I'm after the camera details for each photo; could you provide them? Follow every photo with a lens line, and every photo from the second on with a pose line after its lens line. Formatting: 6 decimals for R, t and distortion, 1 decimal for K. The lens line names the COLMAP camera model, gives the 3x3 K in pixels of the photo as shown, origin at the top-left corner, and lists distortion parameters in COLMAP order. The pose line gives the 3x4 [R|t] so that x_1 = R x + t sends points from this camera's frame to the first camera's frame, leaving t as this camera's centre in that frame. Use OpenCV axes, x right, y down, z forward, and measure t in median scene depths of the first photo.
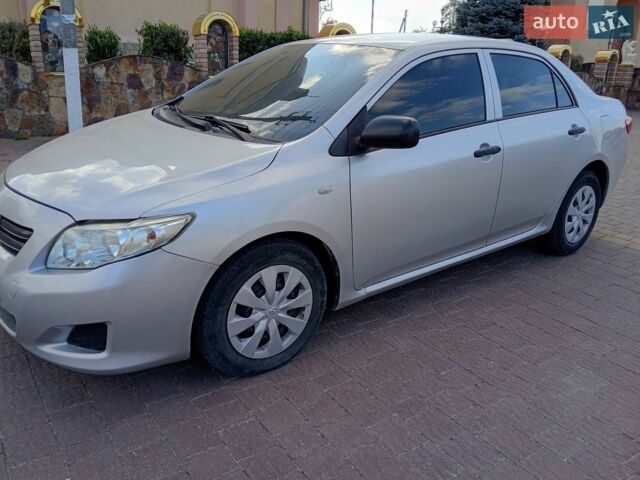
lens RADIAL K [[528.2, 0, 317.3], [0, 528.2, 232.9], [0, 0, 1]] dist [0.048377, -0.106447]
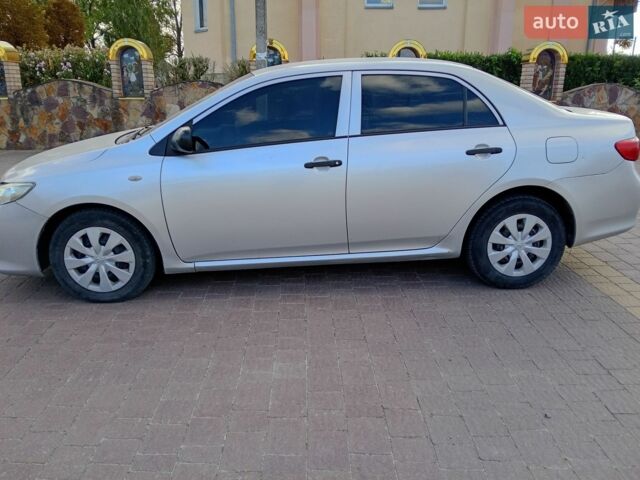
lens RADIAL K [[515.3, 0, 321.8], [0, 515.3, 239.1], [0, 0, 1]] dist [0.082964, -0.165810]
pose [[0.827029, 0.125522, -0.547967, 1.100072], [-0.146494, 0.989196, 0.005494, -0.002850], [0.542737, 0.075730, 0.836482, 0.126484]]
